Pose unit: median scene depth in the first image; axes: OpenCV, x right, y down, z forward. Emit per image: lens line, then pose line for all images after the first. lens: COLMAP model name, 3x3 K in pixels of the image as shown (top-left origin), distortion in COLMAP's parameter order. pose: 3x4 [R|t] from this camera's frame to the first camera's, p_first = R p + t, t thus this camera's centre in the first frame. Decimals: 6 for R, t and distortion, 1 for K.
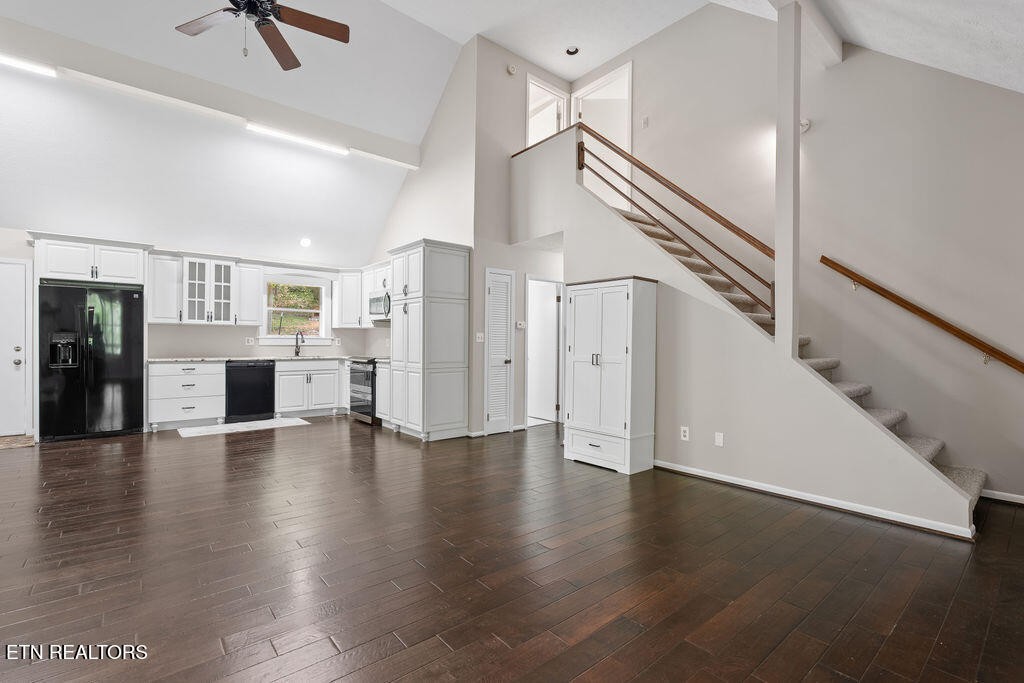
lens RADIAL K [[463.9, 0, 504.6], [0, 463.9, 346.0], [0, 0, 1]] dist [-0.000878, 0.000381]
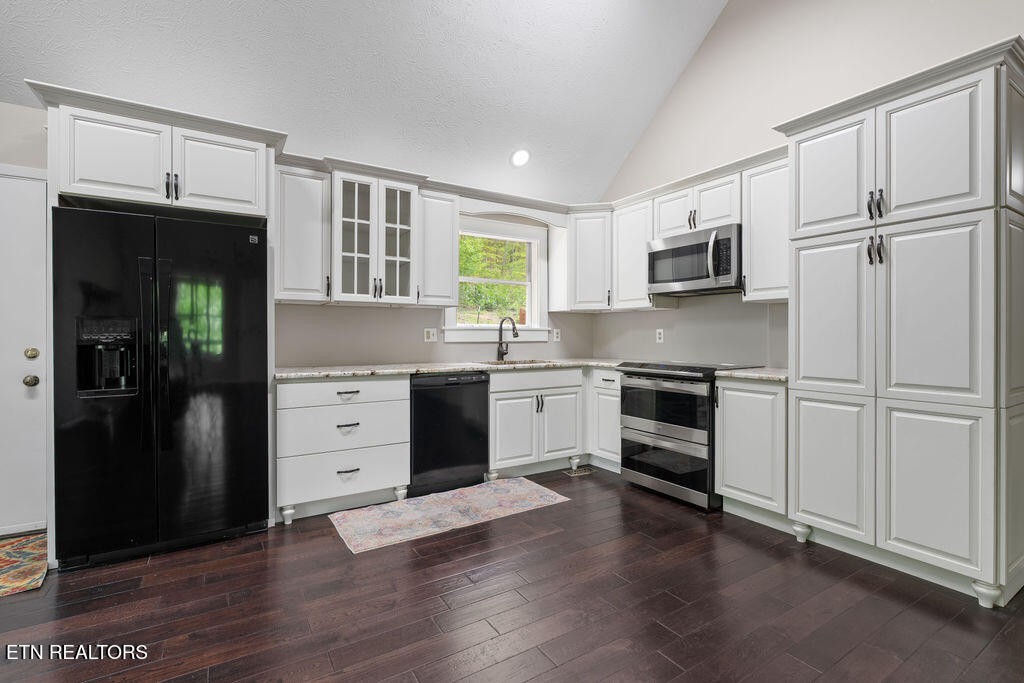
lens RADIAL K [[470.1, 0, 510.1], [0, 470.1, 336.2], [0, 0, 1]] dist [-0.002197, 0.000236]
pose [[0.991422, -0.007058, -0.130512, -0.427150], [0.006359, 0.999963, -0.005774, -0.005382], [0.130548, 0.004895, 0.991430, 0.505196]]
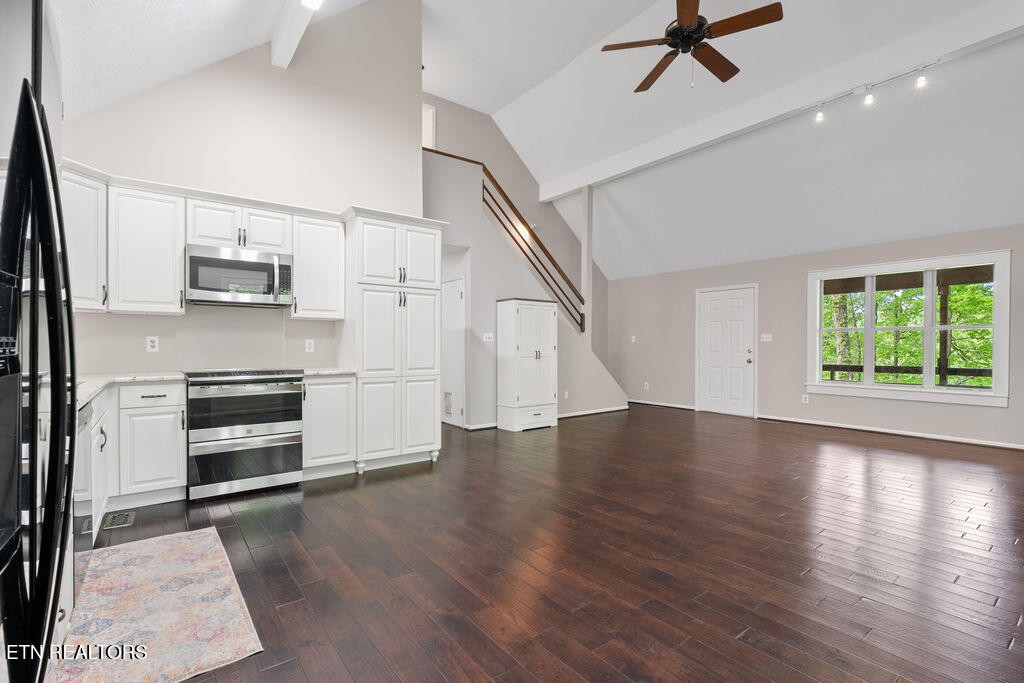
lens RADIAL K [[463.9, 0, 504.6], [0, 463.9, 346.0], [0, 0, 1]] dist [-0.000878, 0.000381]
pose [[0.047230, -0.010793, 0.998826, -0.875850], [0.004038, 0.999936, 0.010614, -0.010157], [-0.998876, 0.003532, 0.047271, 0.721580]]
